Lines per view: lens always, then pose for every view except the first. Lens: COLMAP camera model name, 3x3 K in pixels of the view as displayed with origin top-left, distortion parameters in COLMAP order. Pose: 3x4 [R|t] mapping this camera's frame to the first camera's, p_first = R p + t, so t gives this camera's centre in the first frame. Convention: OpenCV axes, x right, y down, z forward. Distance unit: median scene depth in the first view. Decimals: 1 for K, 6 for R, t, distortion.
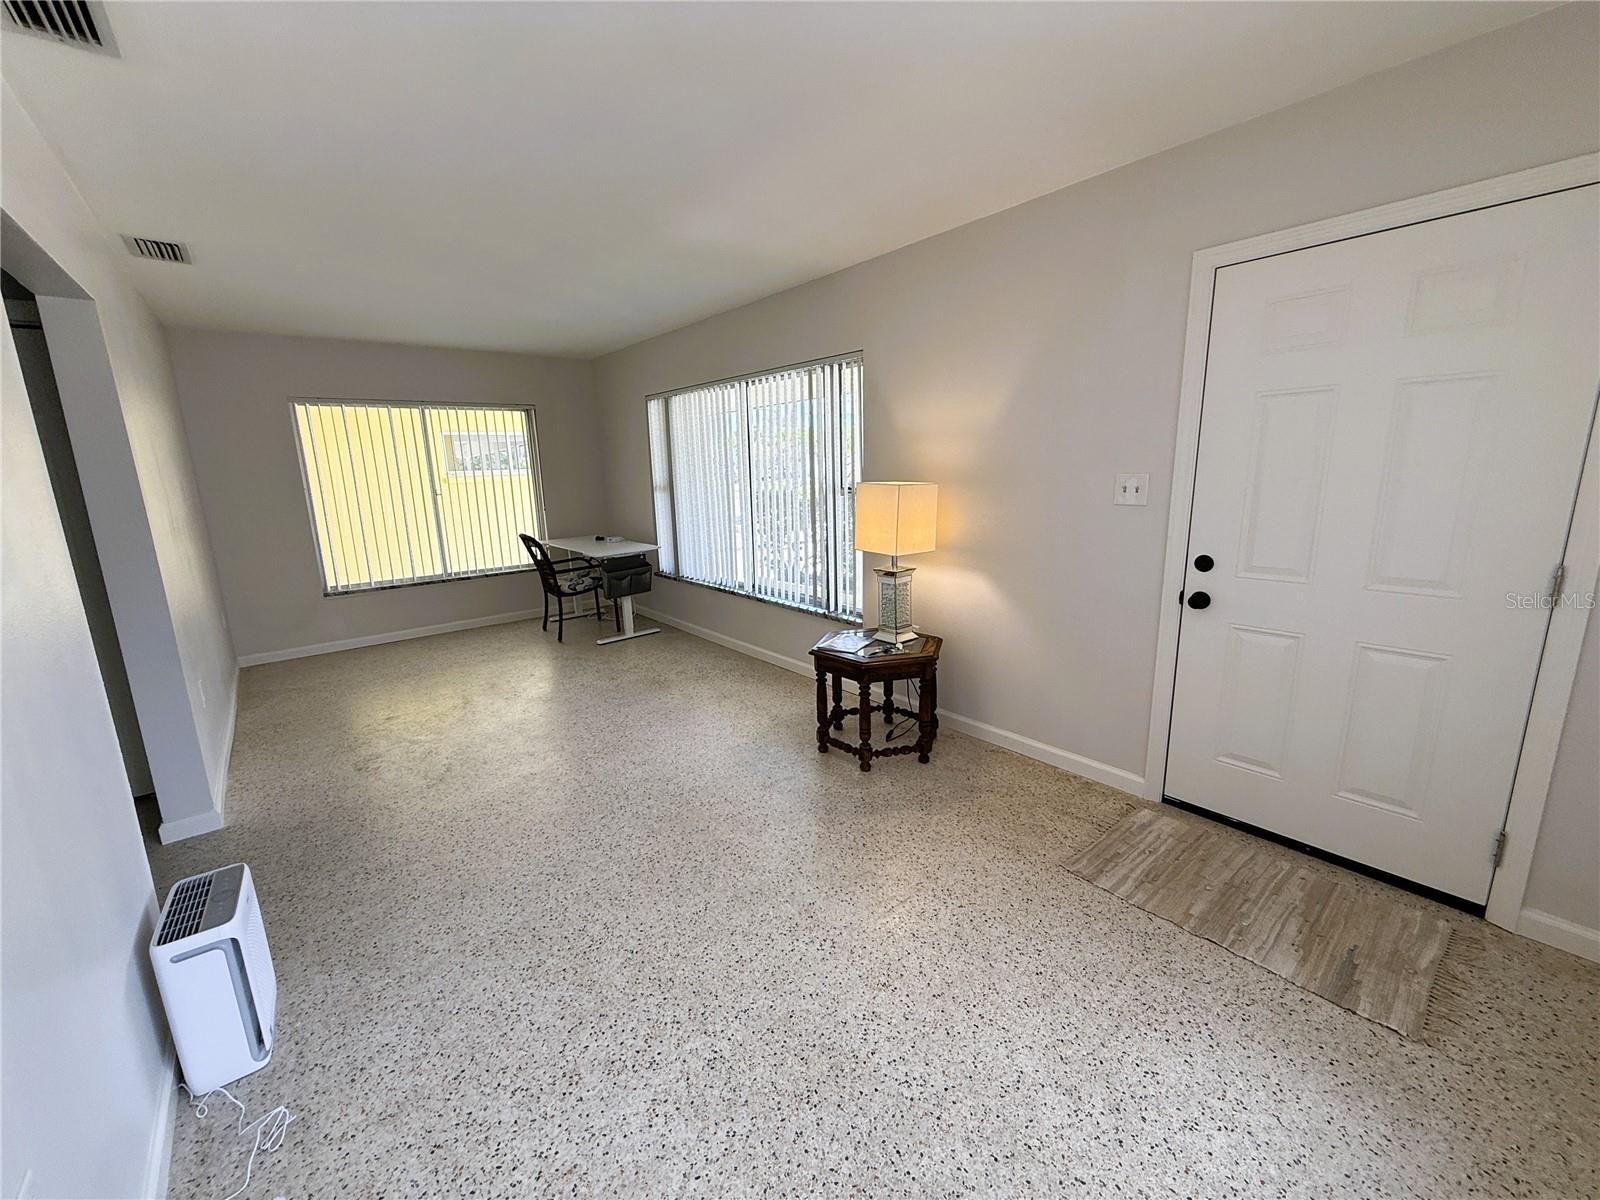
lens RADIAL K [[638.1, 0, 790.1], [0, 638.1, 591.7], [0, 0, 1]] dist [0.001776, -0.000342]
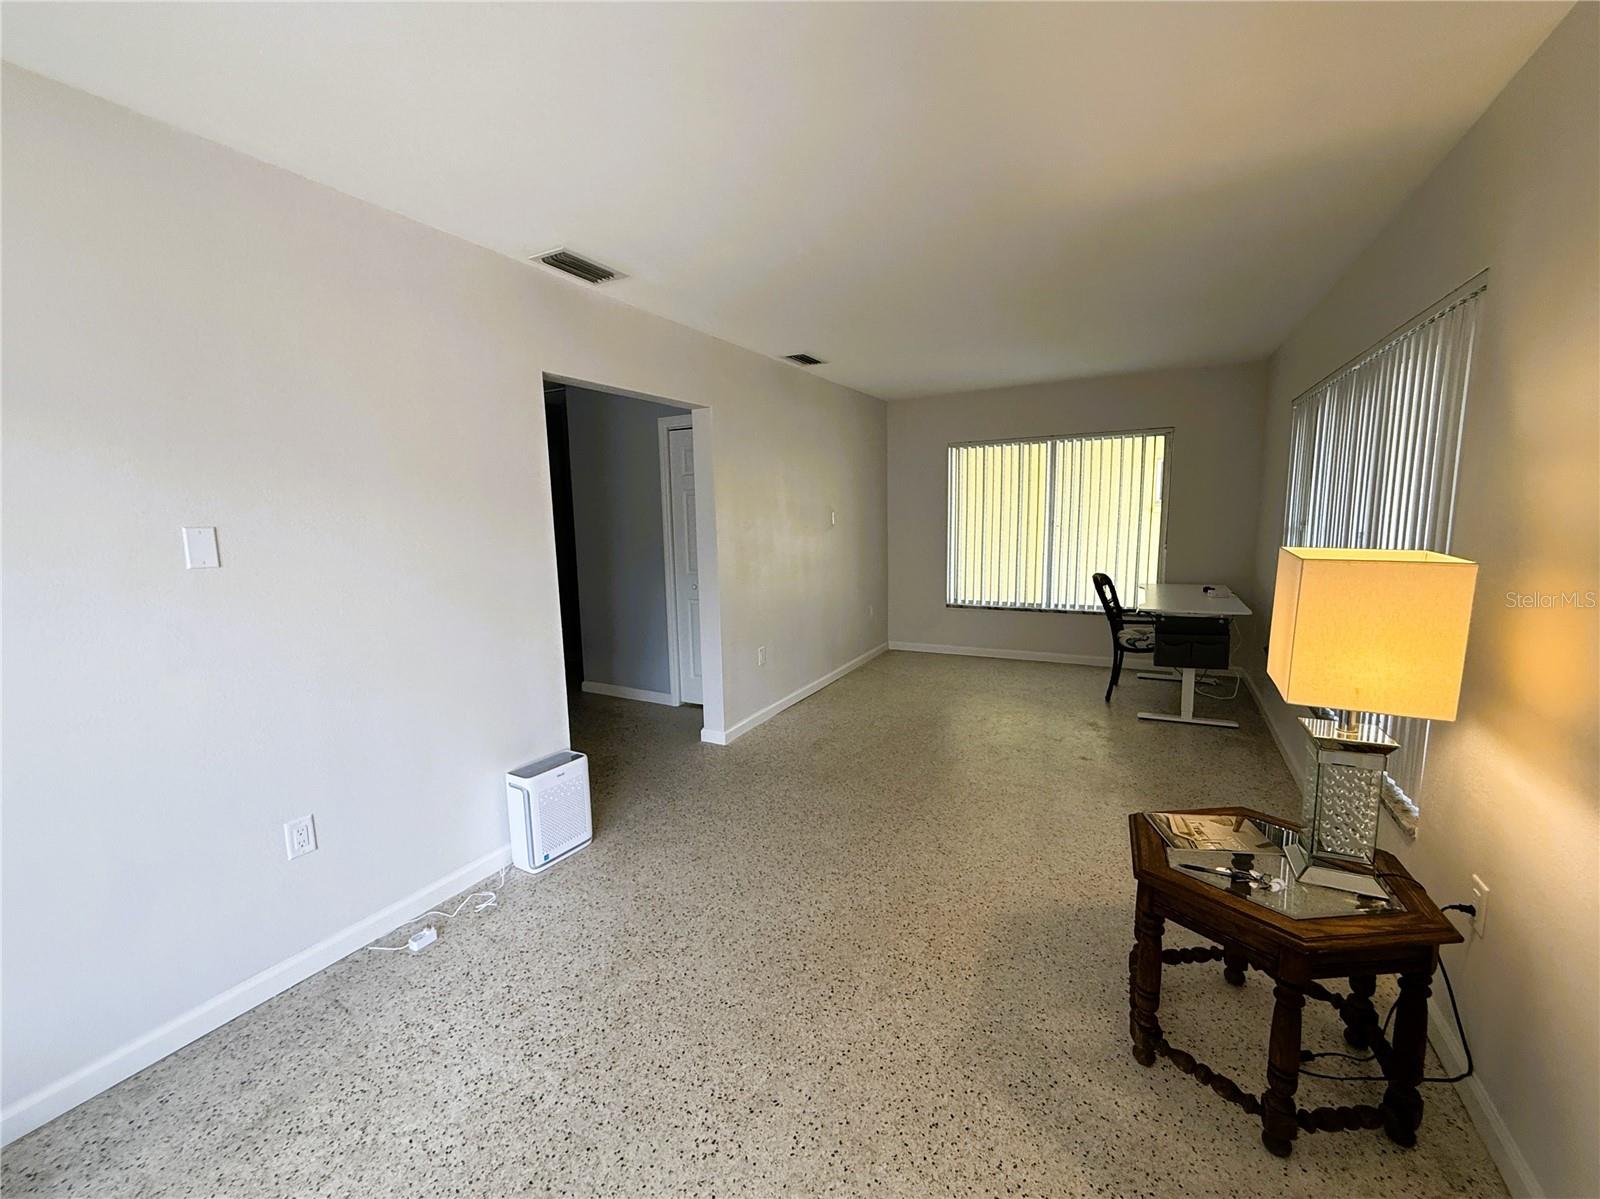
lens RADIAL K [[638.1, 0, 794.6], [0, 638.1, 597.7], [0, 0, 1]] dist [0.001776, -0.000342]
pose [[0.390695, 0.143861, -0.909209, 0.243157], [-0.166198, 0.982505, 0.084042, -0.061765], [0.905393, 0.118274, 0.407769, 0.243755]]
